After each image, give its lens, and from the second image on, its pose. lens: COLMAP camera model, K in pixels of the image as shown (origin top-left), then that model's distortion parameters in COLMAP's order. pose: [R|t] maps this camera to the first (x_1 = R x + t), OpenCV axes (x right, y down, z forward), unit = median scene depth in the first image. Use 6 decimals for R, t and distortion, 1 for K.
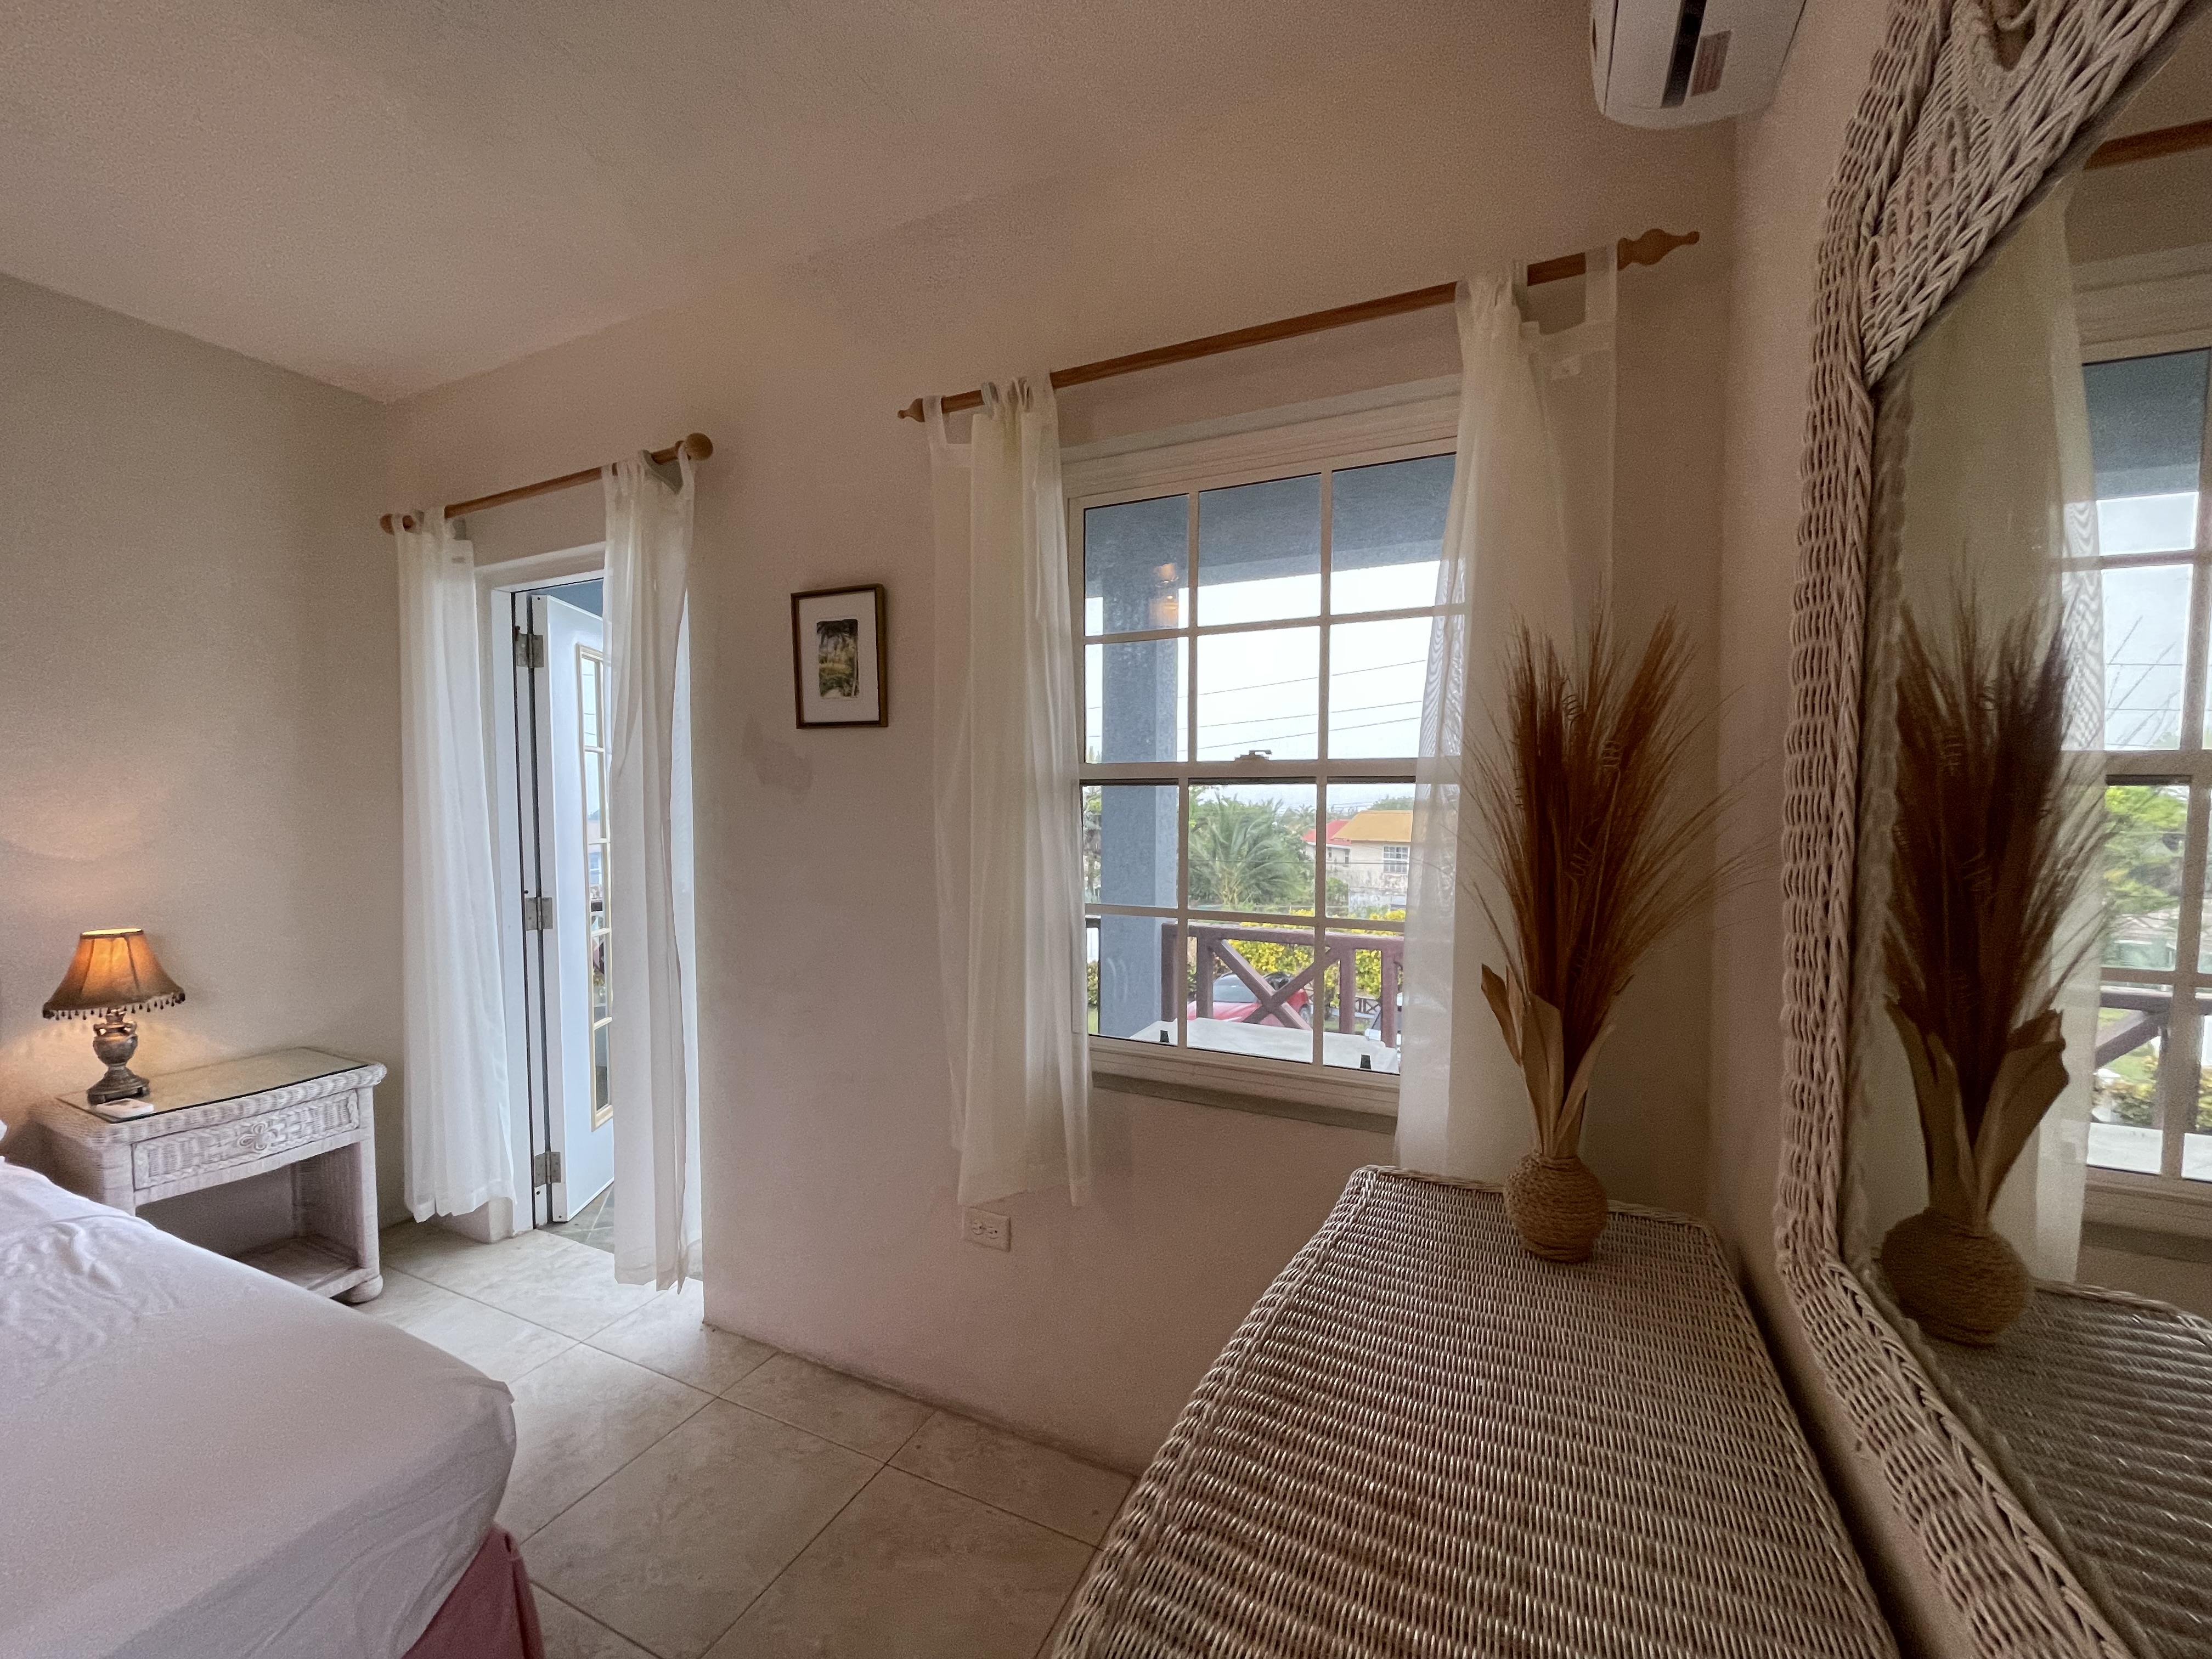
lens RADIAL K [[895.1, 0, 1105.5], [0, 895.1, 840.1], [0, 0, 1]] dist [-0.001718, -0.000162]
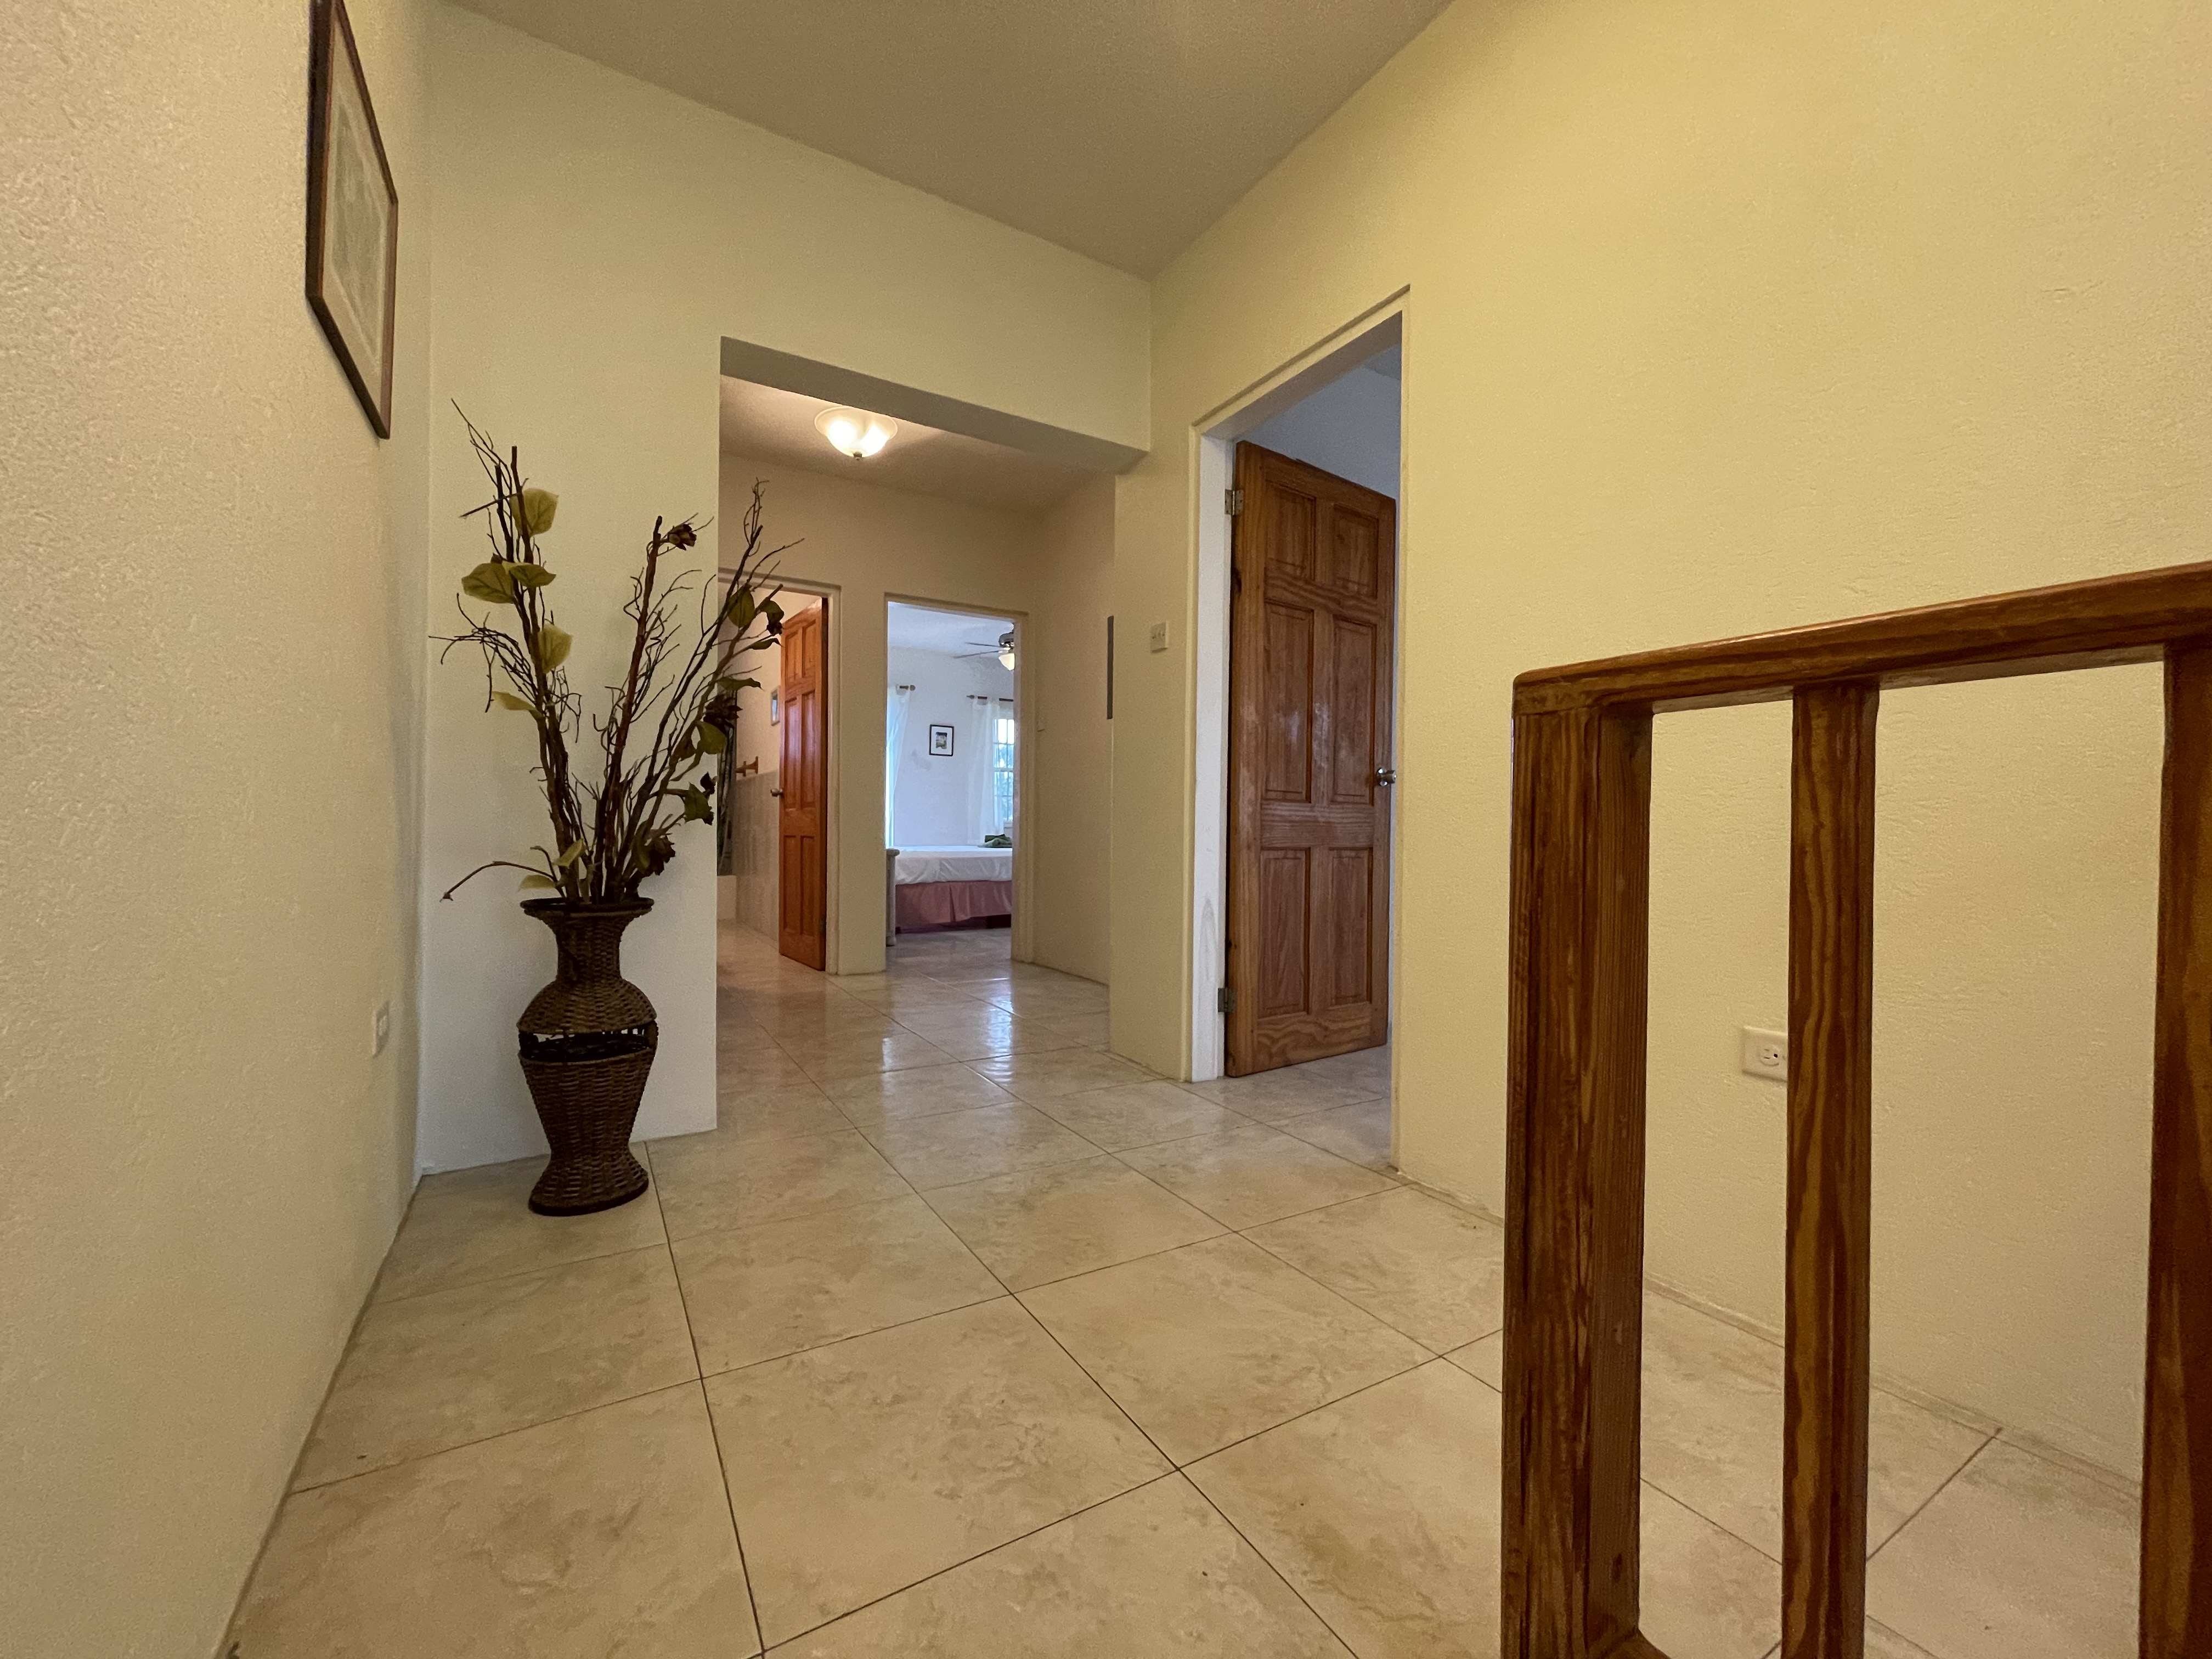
lens RADIAL K [[895.1, 0, 1105.5], [0, 895.1, 840.1], [0, 0, 1]] dist [-0.001718, -0.000162]
pose [[0.545356, -0.006763, 0.838177, -3.647497], [0.038120, 0.999133, -0.016740, 0.409082], [-0.837337, 0.041081, 0.545141, -2.146795]]
